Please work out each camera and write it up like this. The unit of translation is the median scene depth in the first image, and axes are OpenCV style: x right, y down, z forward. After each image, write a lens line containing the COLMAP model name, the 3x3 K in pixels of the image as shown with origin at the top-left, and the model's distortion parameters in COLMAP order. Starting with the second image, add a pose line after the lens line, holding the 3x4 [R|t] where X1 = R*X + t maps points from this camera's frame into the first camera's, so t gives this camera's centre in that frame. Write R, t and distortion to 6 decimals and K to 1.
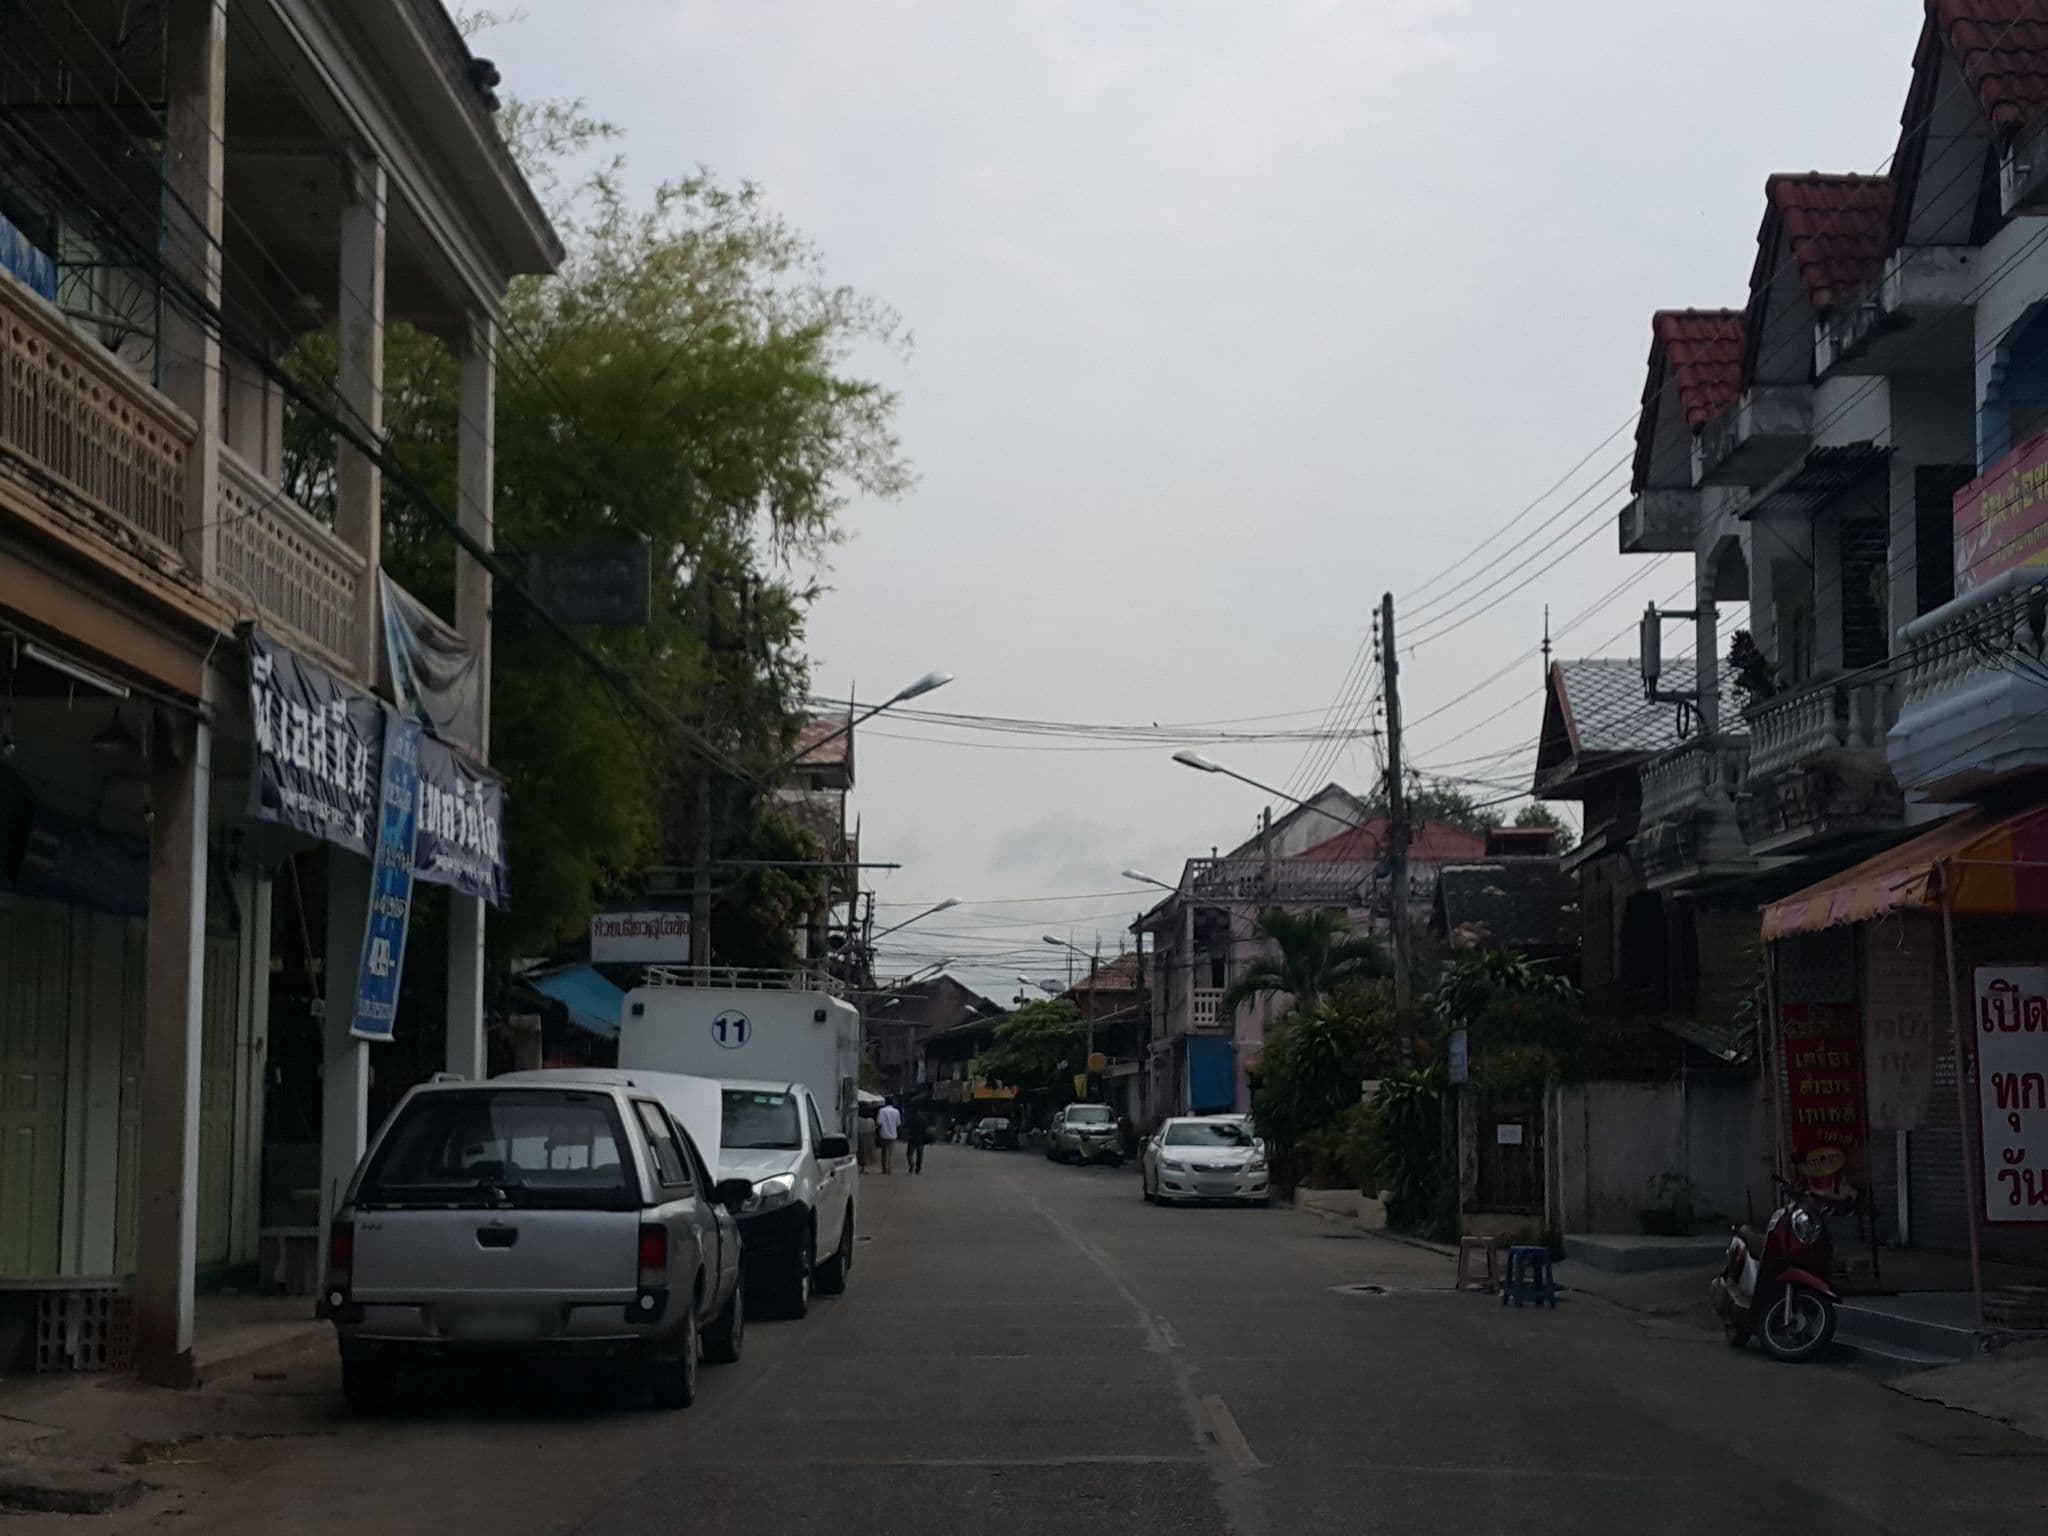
lens RADIAL K [[3246.3, 0, 1030.6], [0, 3246.3, 765.5], [0, 0, 1]] dist [-0.005792, 0.034010]
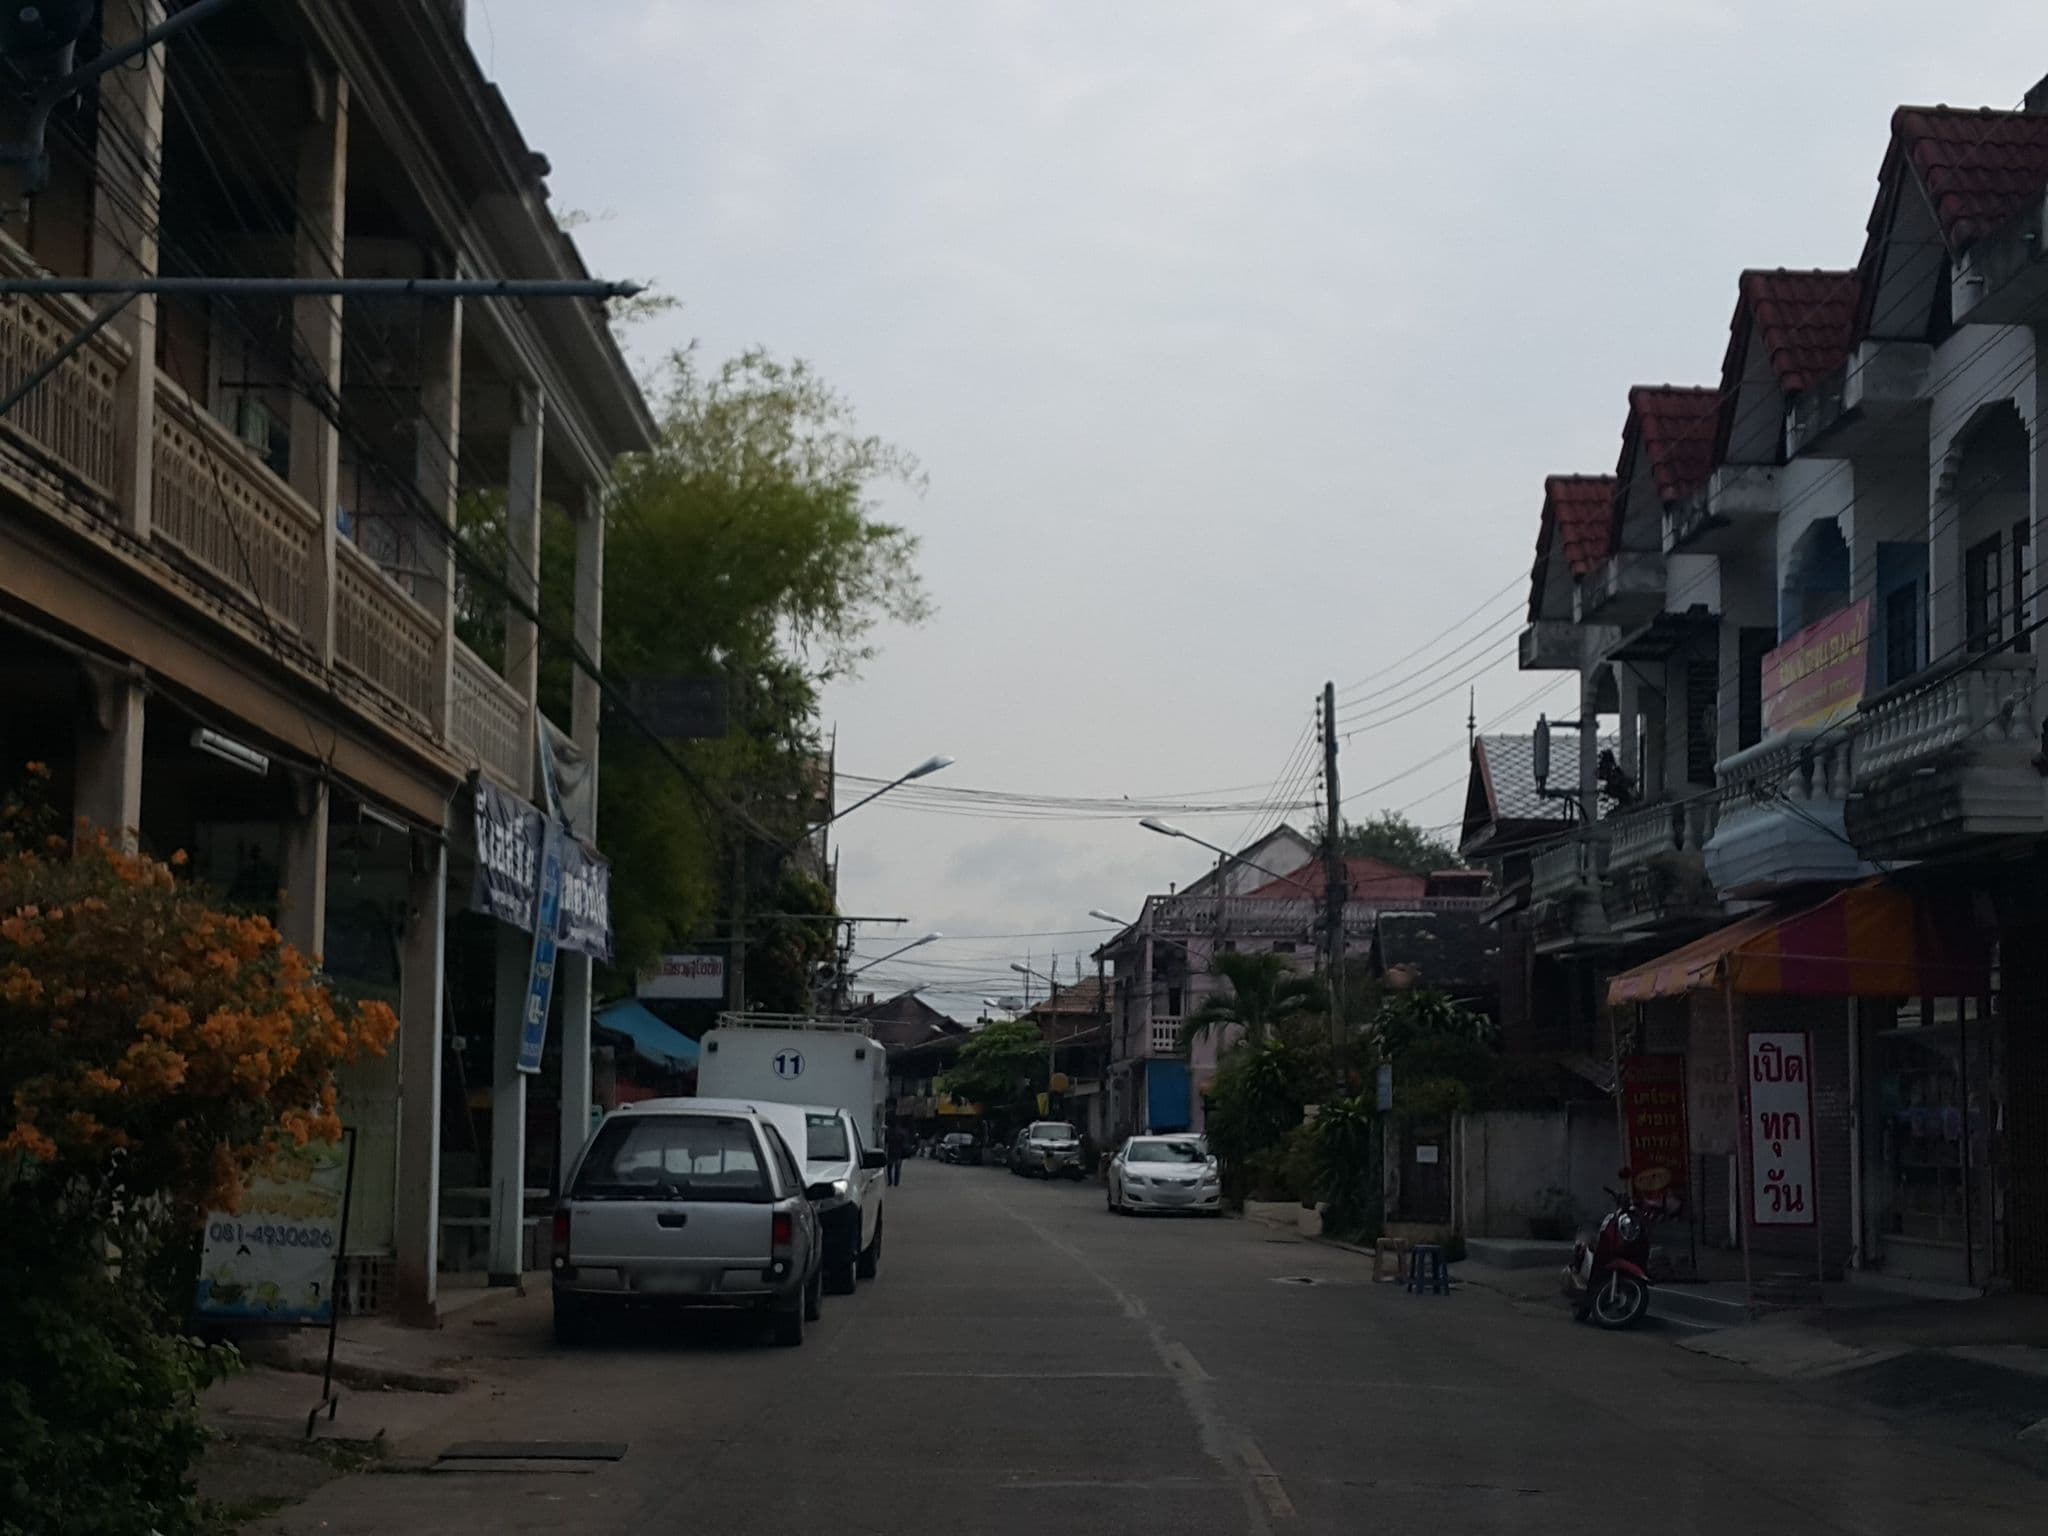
lens RADIAL K [[3602.5, 0, 1020.7], [0, 3602.5, 771.0], [0, 0, 1]] dist [-0.026958, -0.041201]
pose [[0.999793, 0.012007, 0.016442, -0.024571], [-0.012151, 0.999888, 0.008710, -0.039306], [-0.016335, -0.008908, 0.999827, -0.338526]]
